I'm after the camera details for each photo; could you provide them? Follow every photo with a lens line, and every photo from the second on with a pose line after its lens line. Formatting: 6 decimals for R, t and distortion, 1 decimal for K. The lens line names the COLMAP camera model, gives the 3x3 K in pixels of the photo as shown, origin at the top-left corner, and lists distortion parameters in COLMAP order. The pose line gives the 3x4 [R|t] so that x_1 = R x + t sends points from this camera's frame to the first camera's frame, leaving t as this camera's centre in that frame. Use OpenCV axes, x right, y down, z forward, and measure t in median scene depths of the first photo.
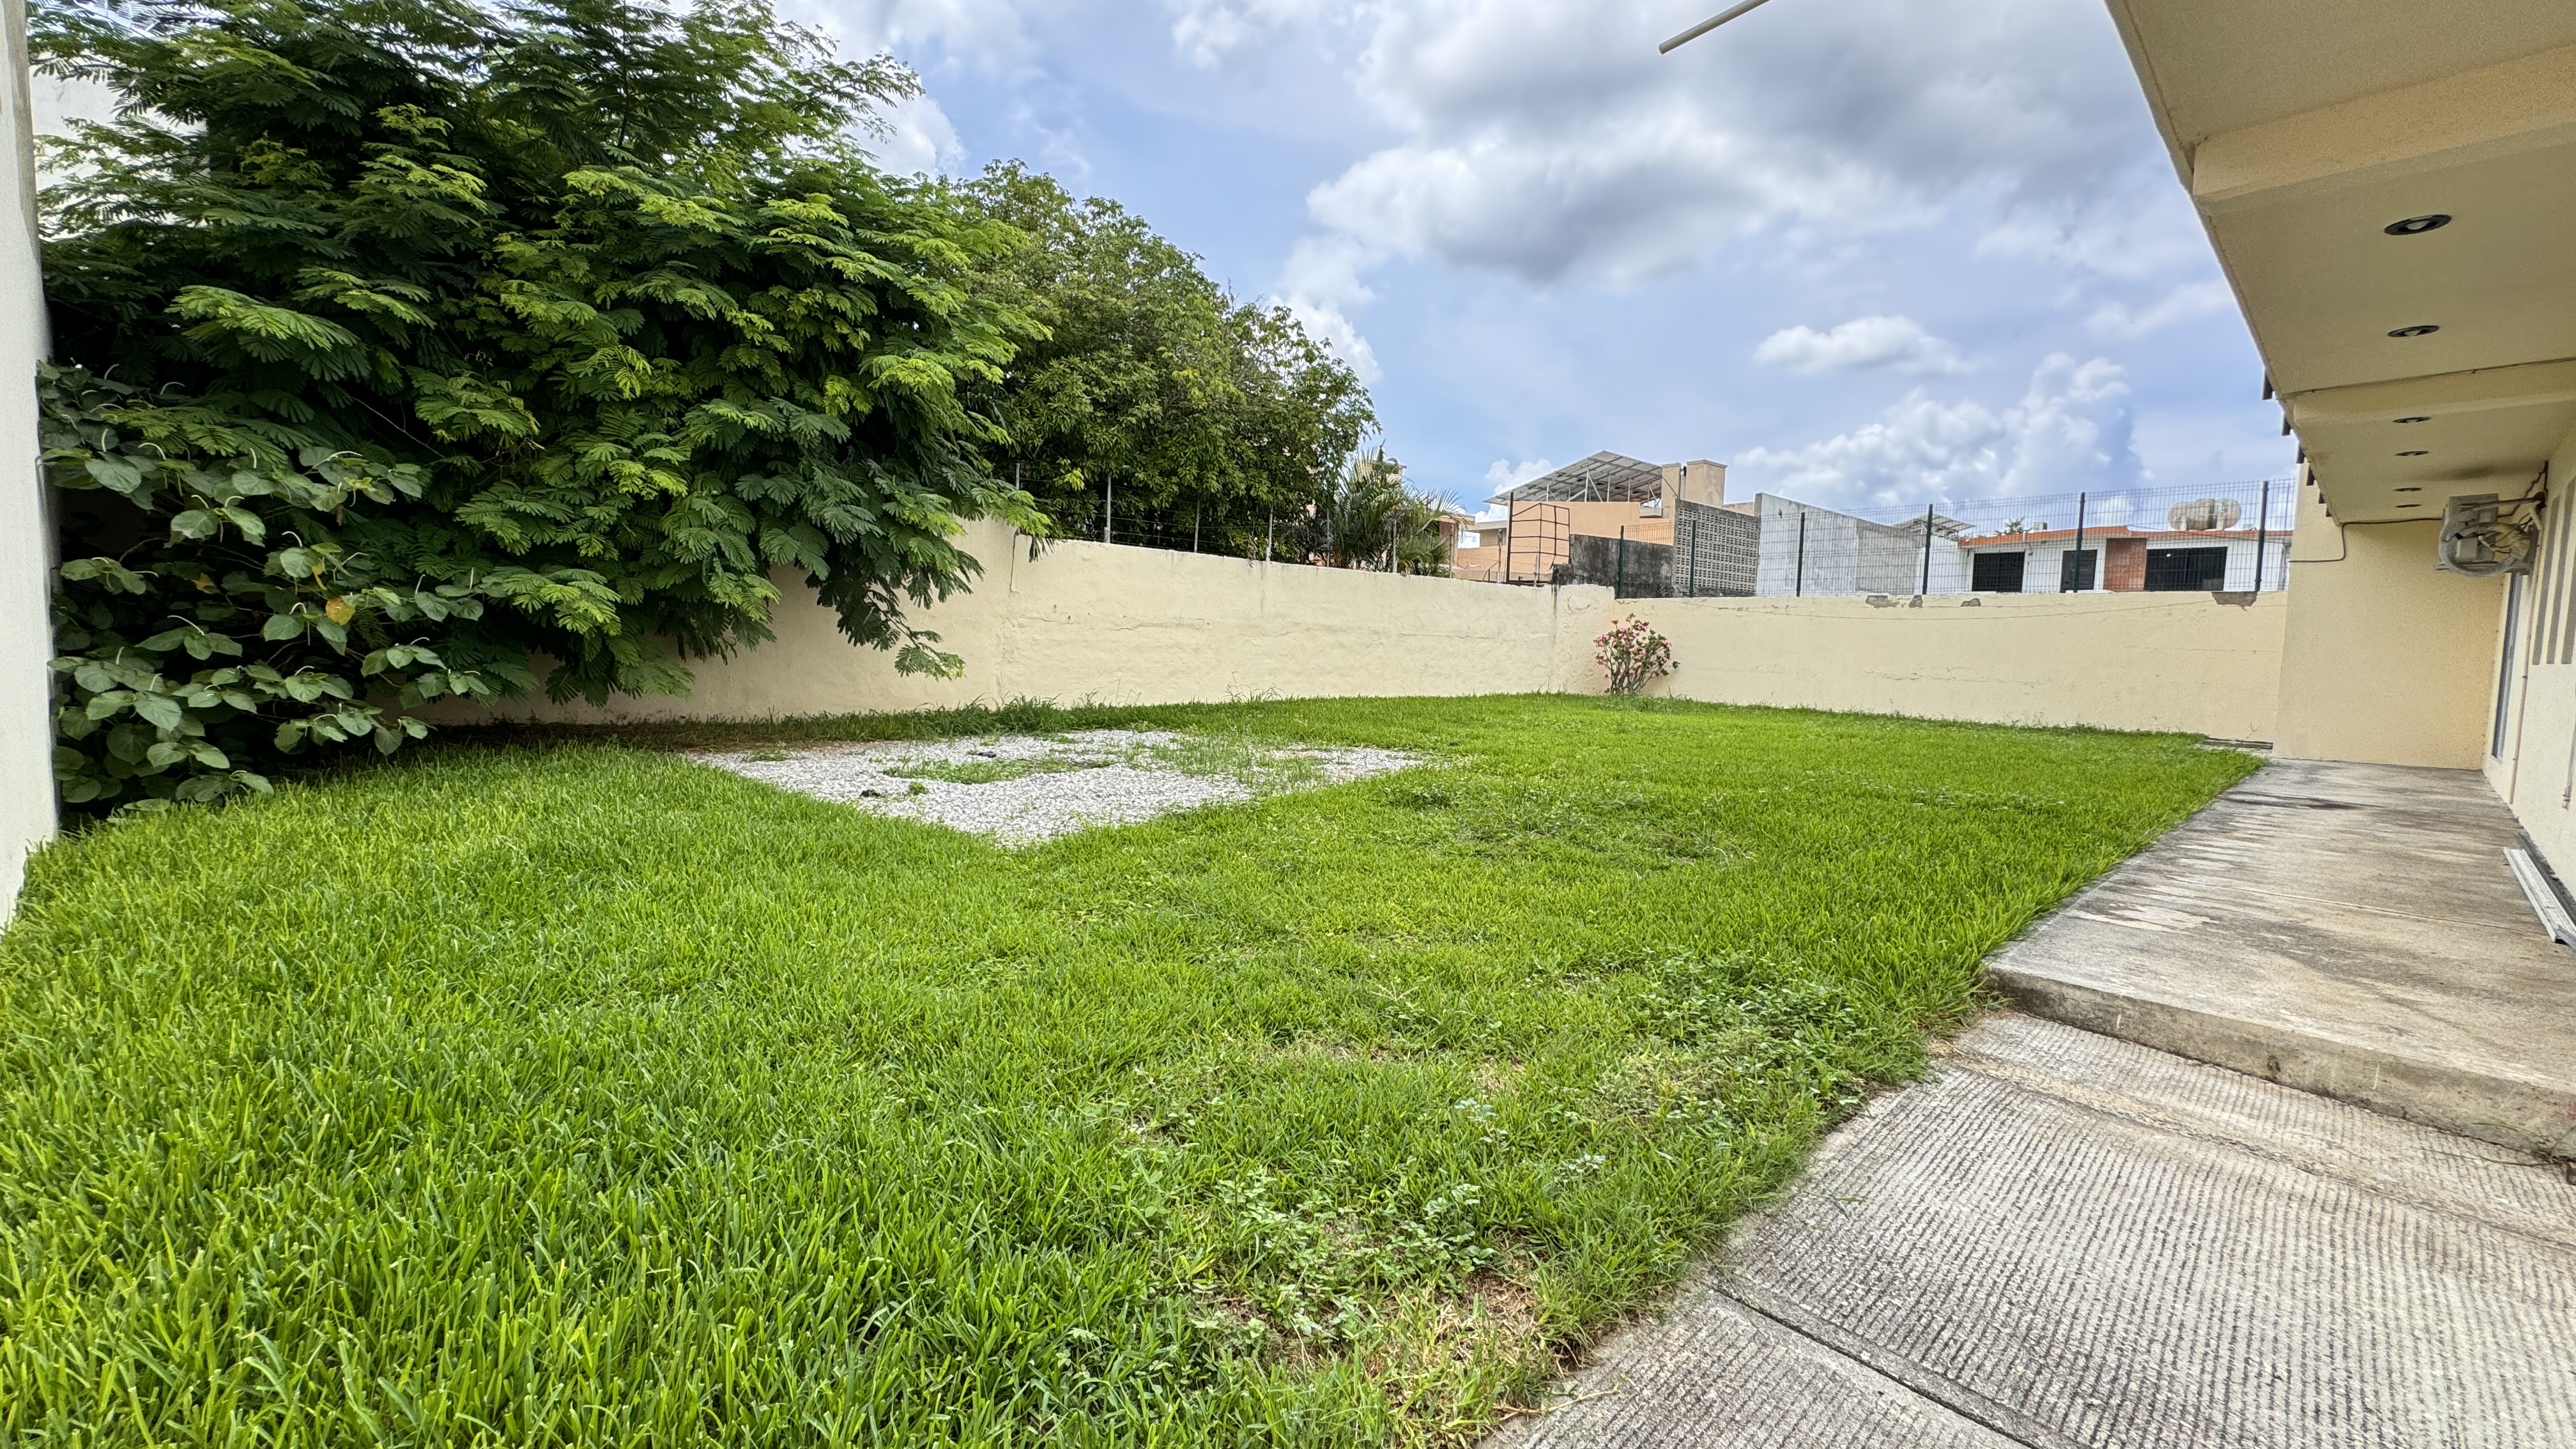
lens RADIAL K [[1031.8, 0, 1308.1], [0, 1031.8, 729.1], [0, 0, 1]] dist [-0.002973, 0.000662]
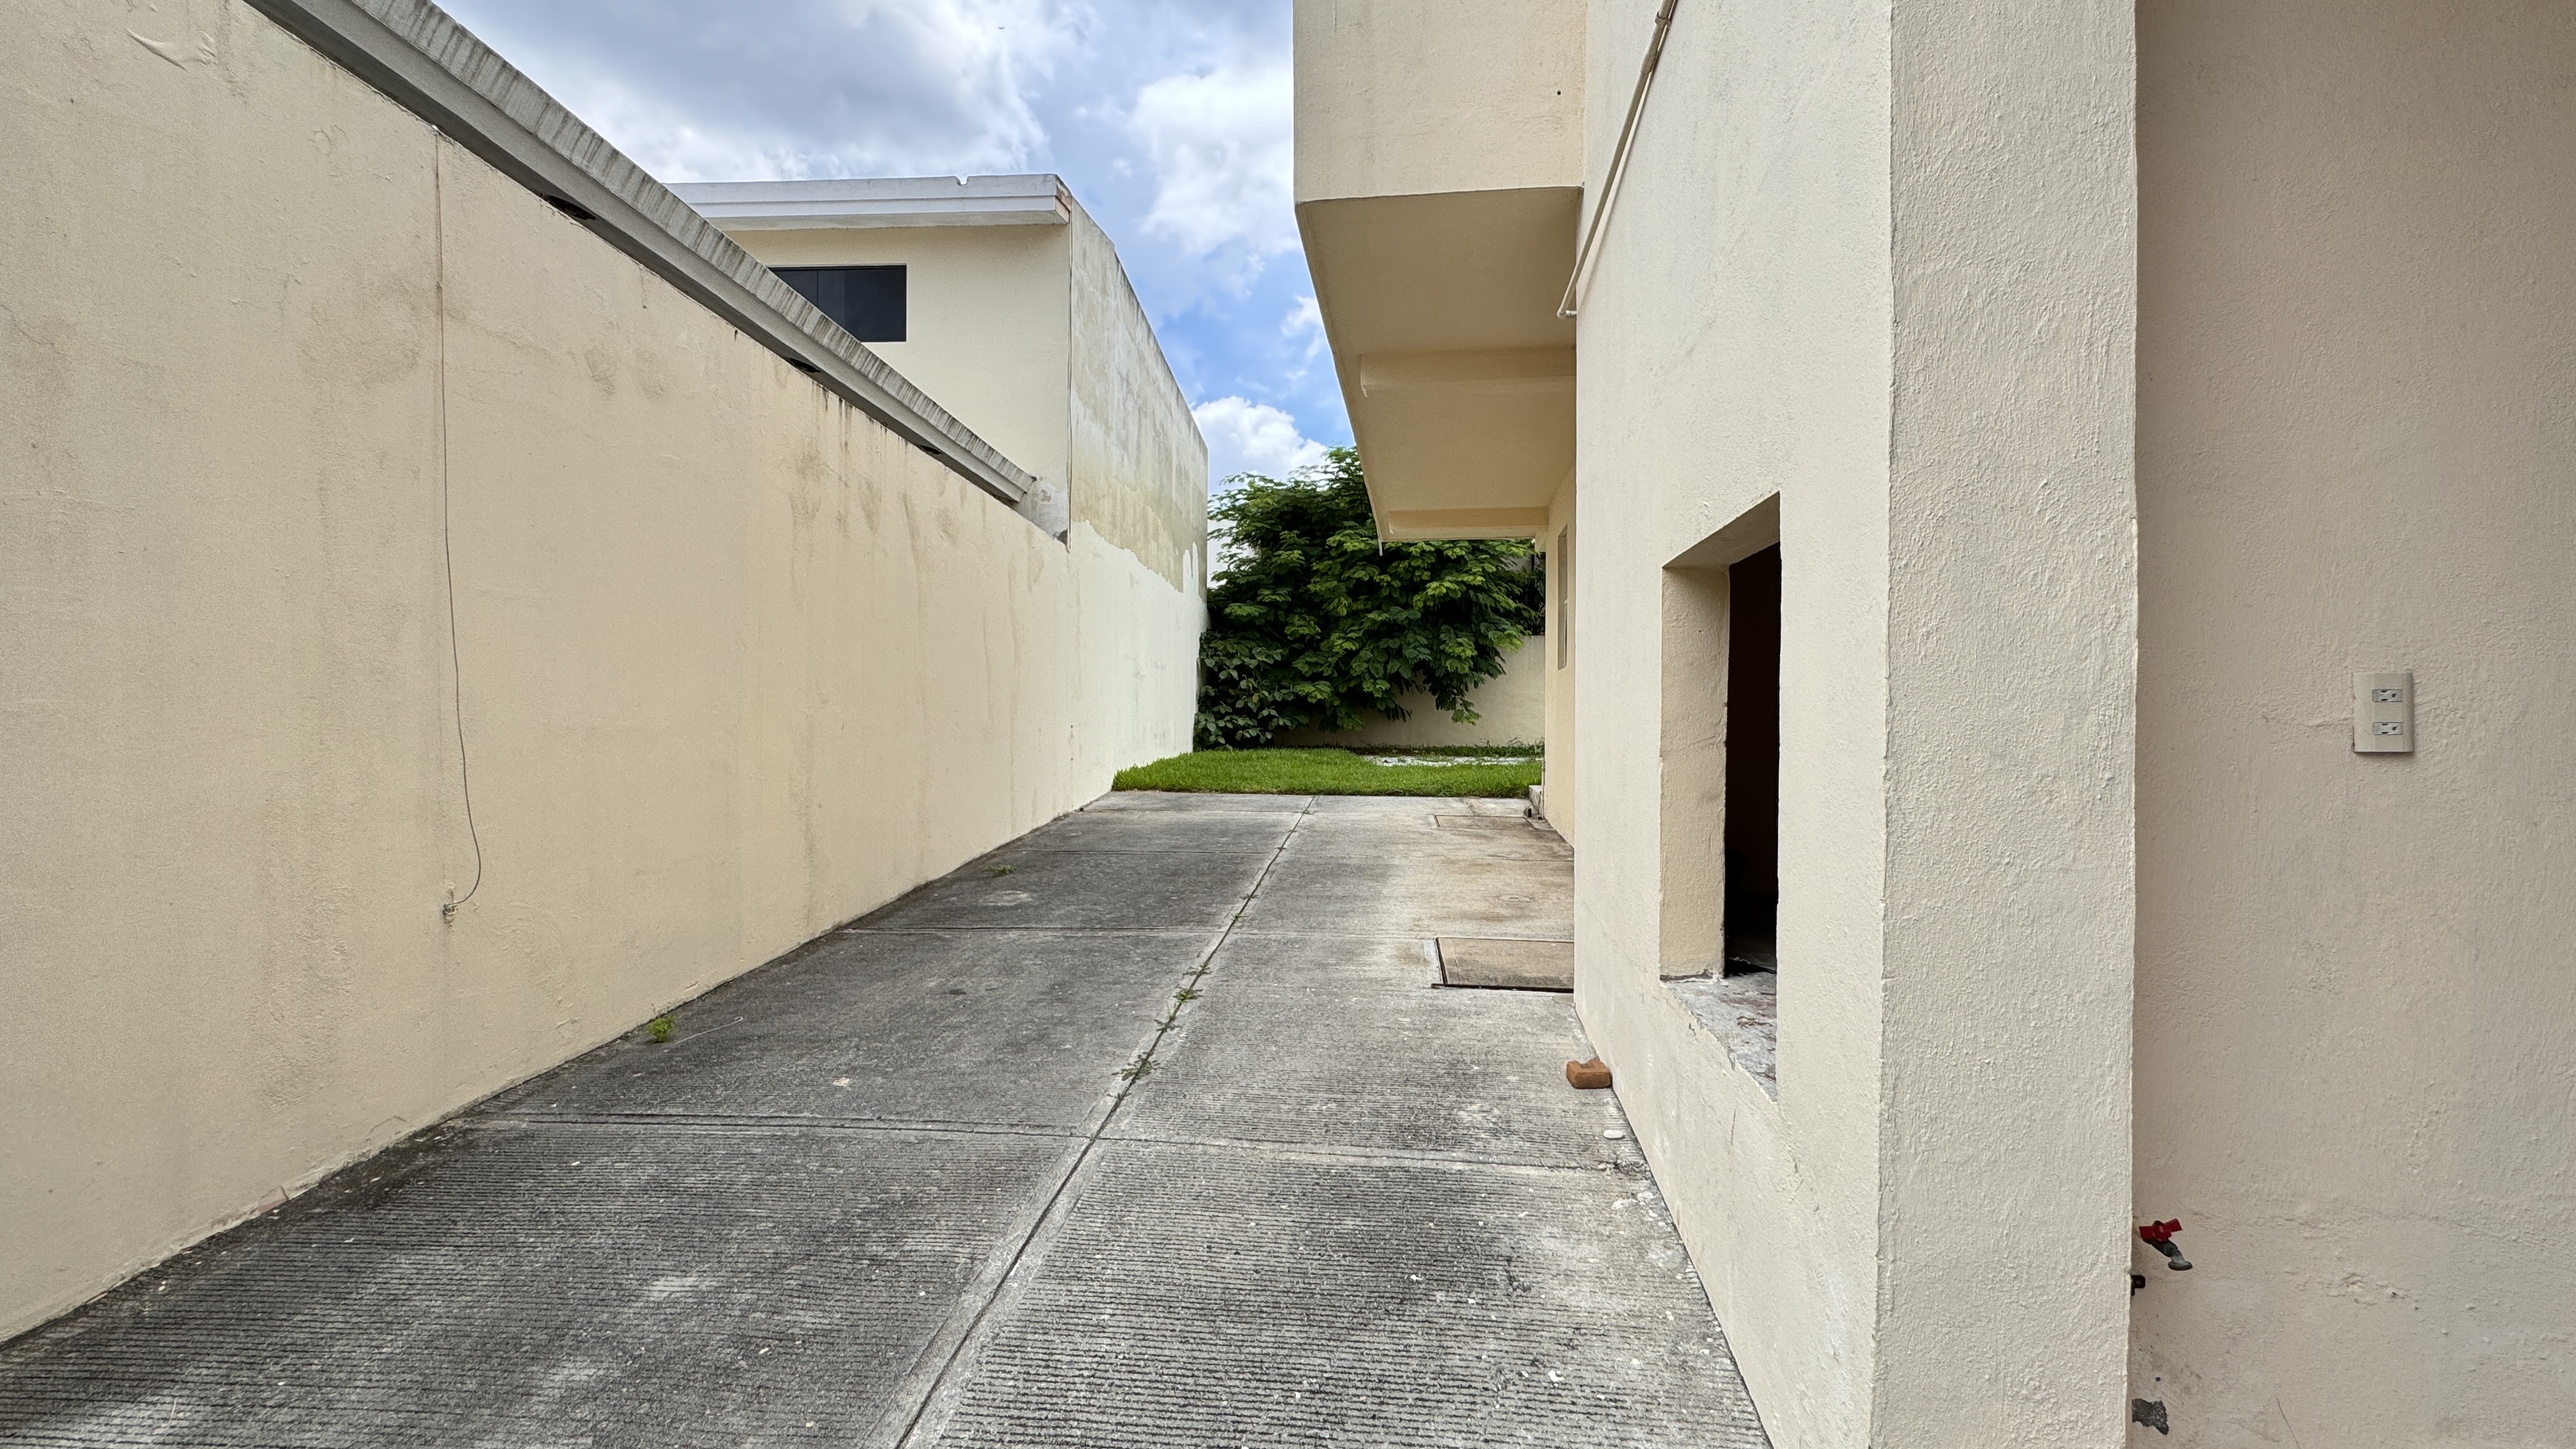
lens RADIAL K [[1031.8, 0, 1284.6], [0, 1031.8, 724.2], [0, 0, 1]] dist [-0.002973, 0.000662]
pose [[0.642439, -0.022905, -0.765994, 1.486383], [-0.051354, 0.996020, -0.072854, 0.182759], [0.764614, 0.086141, 0.638706, -0.916594]]
